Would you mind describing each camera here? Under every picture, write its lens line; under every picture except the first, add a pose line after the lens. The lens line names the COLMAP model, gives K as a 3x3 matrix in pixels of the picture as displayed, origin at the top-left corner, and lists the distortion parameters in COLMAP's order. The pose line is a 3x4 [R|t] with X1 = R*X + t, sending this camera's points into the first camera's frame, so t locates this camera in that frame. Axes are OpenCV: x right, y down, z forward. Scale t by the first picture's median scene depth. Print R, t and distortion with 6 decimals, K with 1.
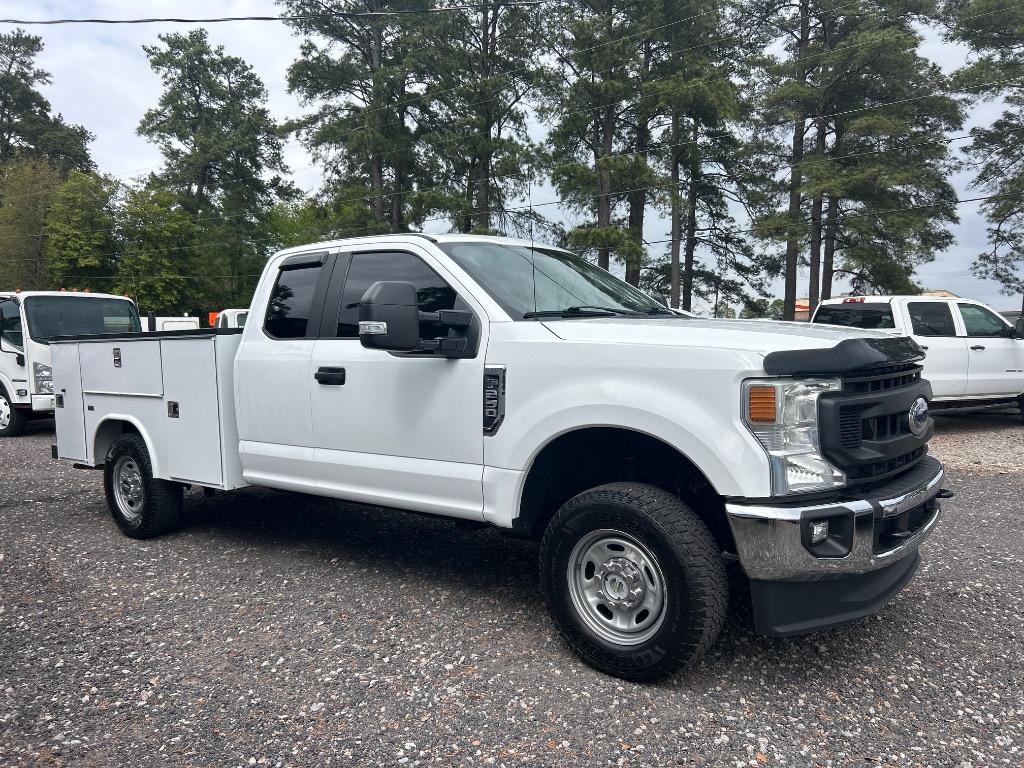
lens RADIAL K [[775.7, 0, 510.2], [0, 775.7, 401.0], [0, 0, 1]] dist [0.063314, -0.077582]
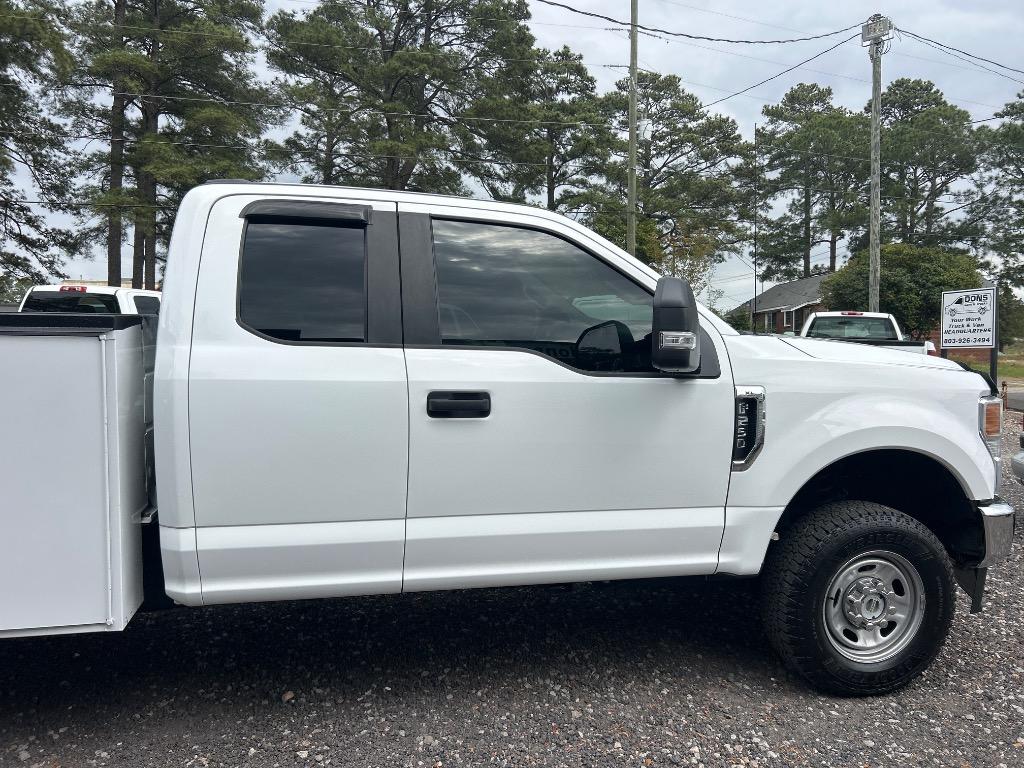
lens RADIAL K [[775.7, 0, 510.2], [0, 775.7, 401.0], [0, 0, 1]] dist [0.063314, -0.077582]
pose [[0.618031, -0.041186, 0.785074, -0.753158], [0.028681, 0.999143, 0.029838, -0.056954], [-0.785630, 0.004076, 0.618683, 0.595605]]
